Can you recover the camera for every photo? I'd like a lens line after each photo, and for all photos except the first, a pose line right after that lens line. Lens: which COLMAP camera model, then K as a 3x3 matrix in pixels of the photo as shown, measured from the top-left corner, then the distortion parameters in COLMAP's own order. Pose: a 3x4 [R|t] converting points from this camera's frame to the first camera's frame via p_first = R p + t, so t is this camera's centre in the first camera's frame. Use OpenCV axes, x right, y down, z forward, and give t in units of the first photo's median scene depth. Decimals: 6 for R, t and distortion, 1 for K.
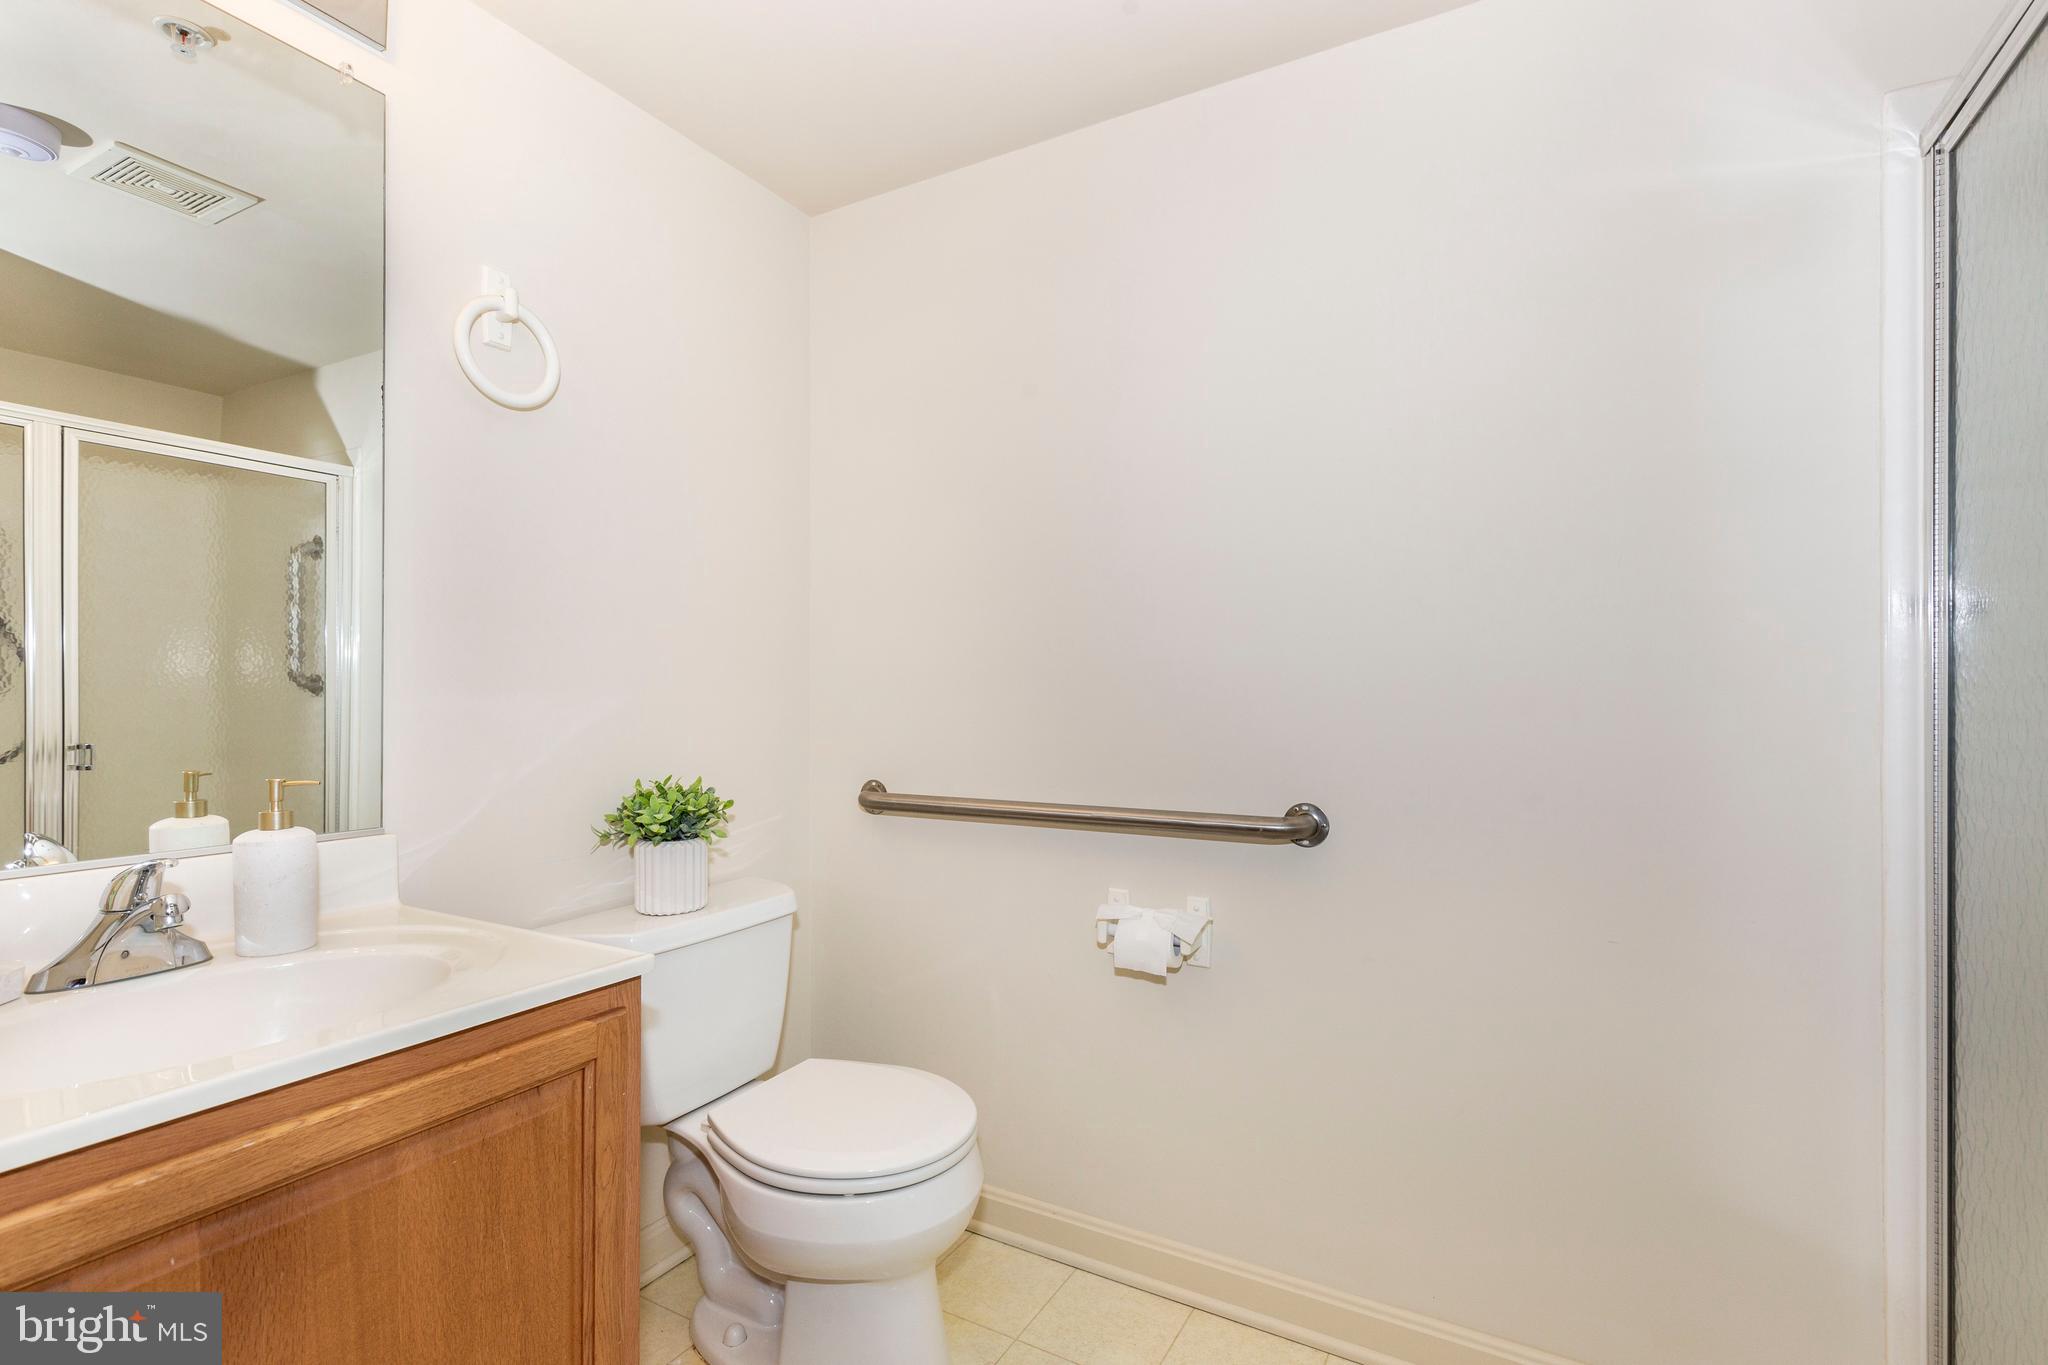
lens RADIAL K [[928.3, 0, 1024.5], [0, 928.3, 690.3], [0, 0, 1]] dist [0.011428, -0.003986]
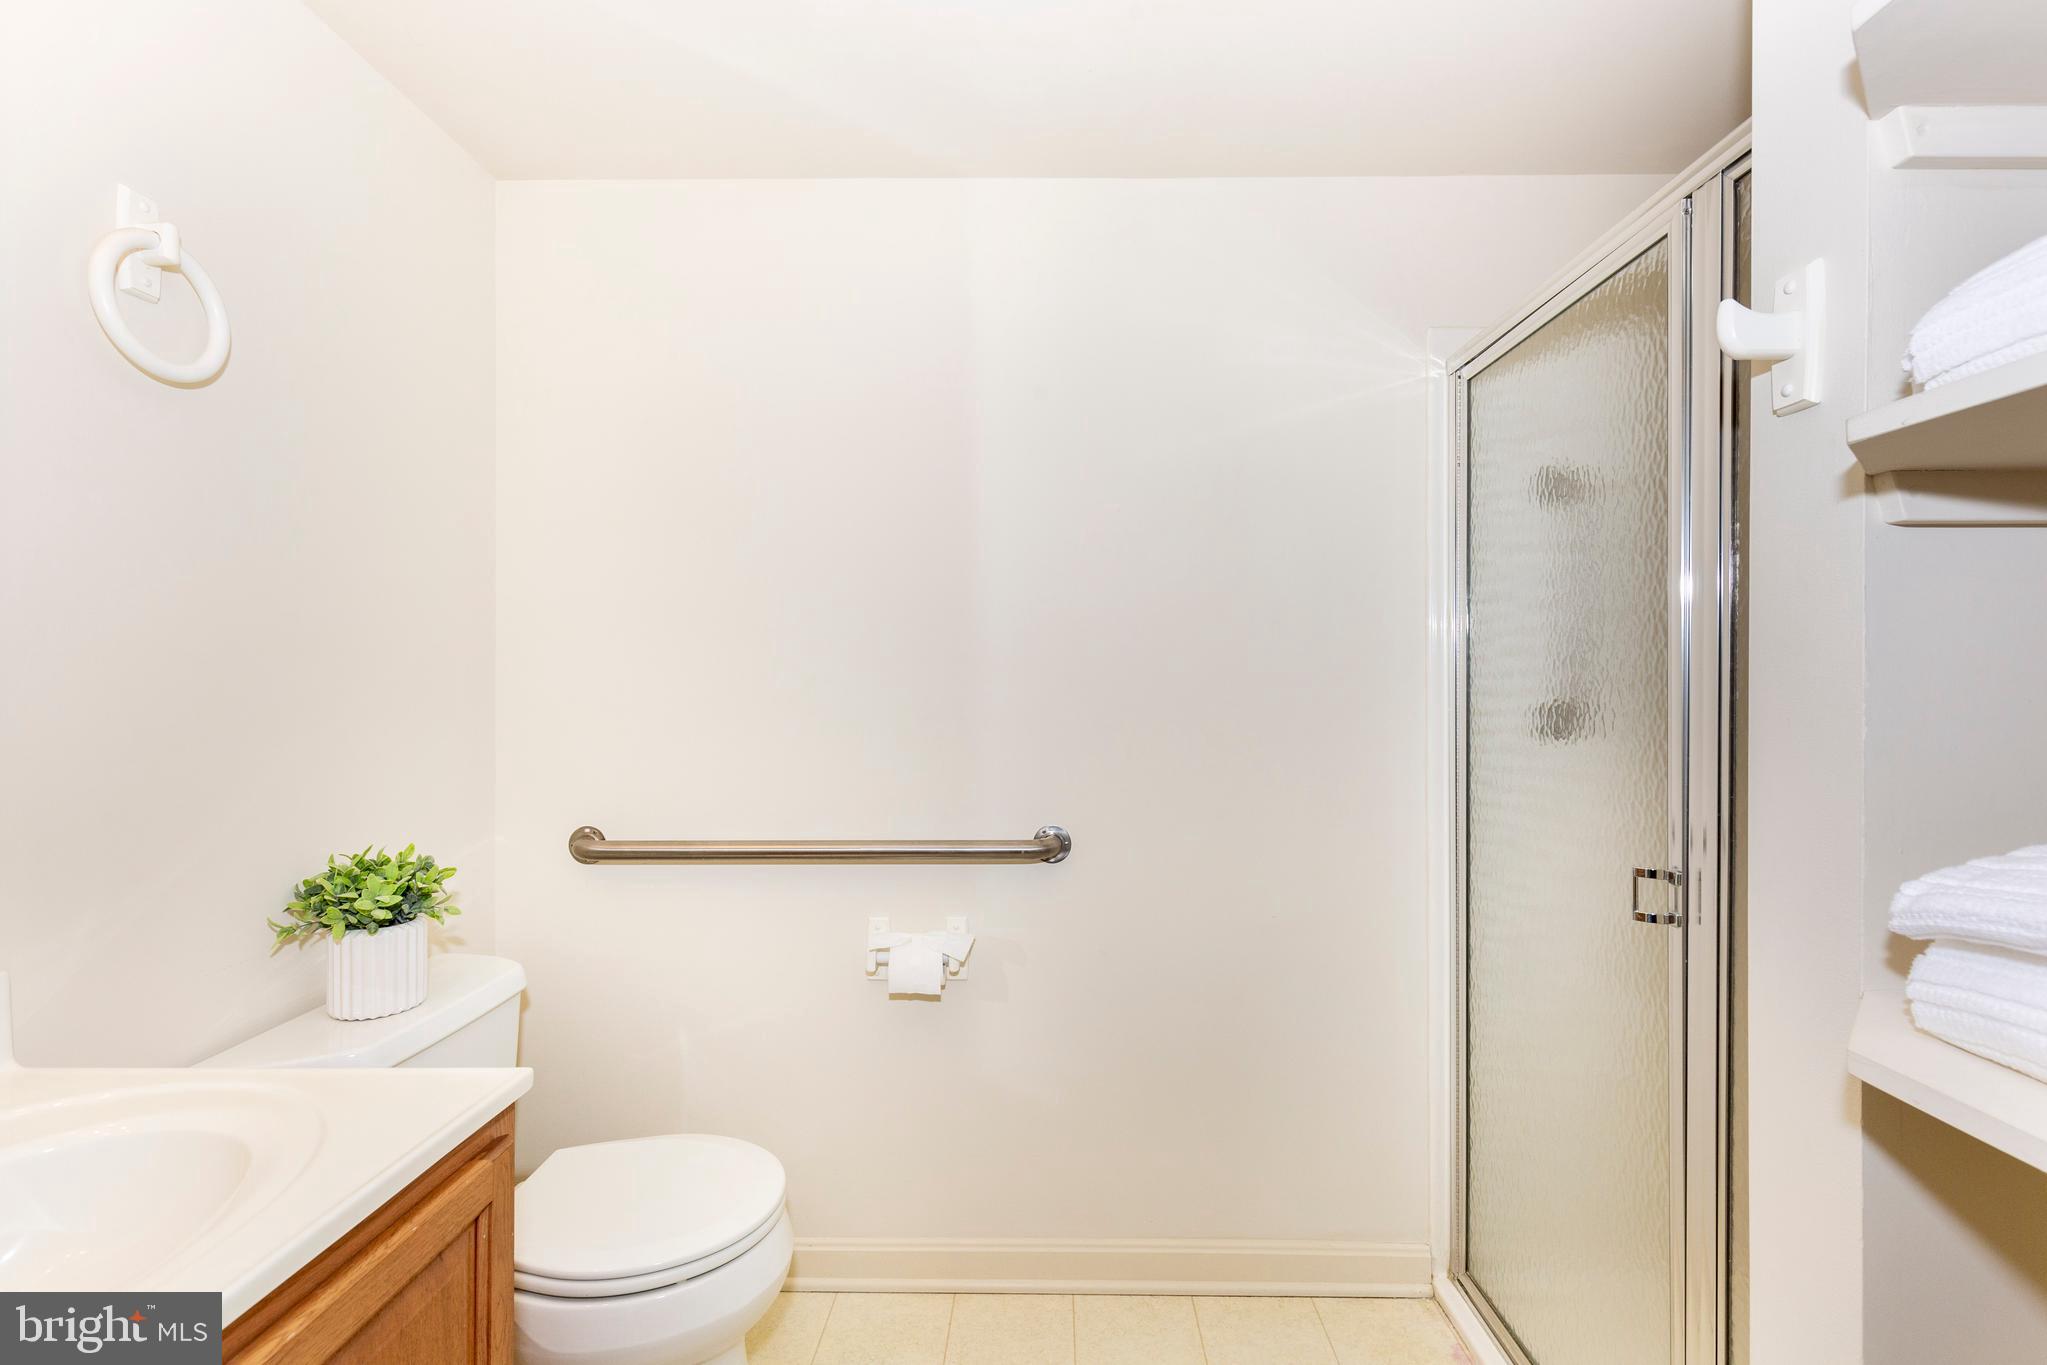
lens RADIAL K [[927.8, 0, 1018.4], [0, 927.8, 681.6], [0, 0, 1]] dist [0.011428, -0.003986]
pose [[0.878864, 0.001111, 0.477071, -0.286762], [-0.000219, 0.999998, -0.001925, -0.055062], [-0.477073, 0.001588, 0.878862, 0.003551]]
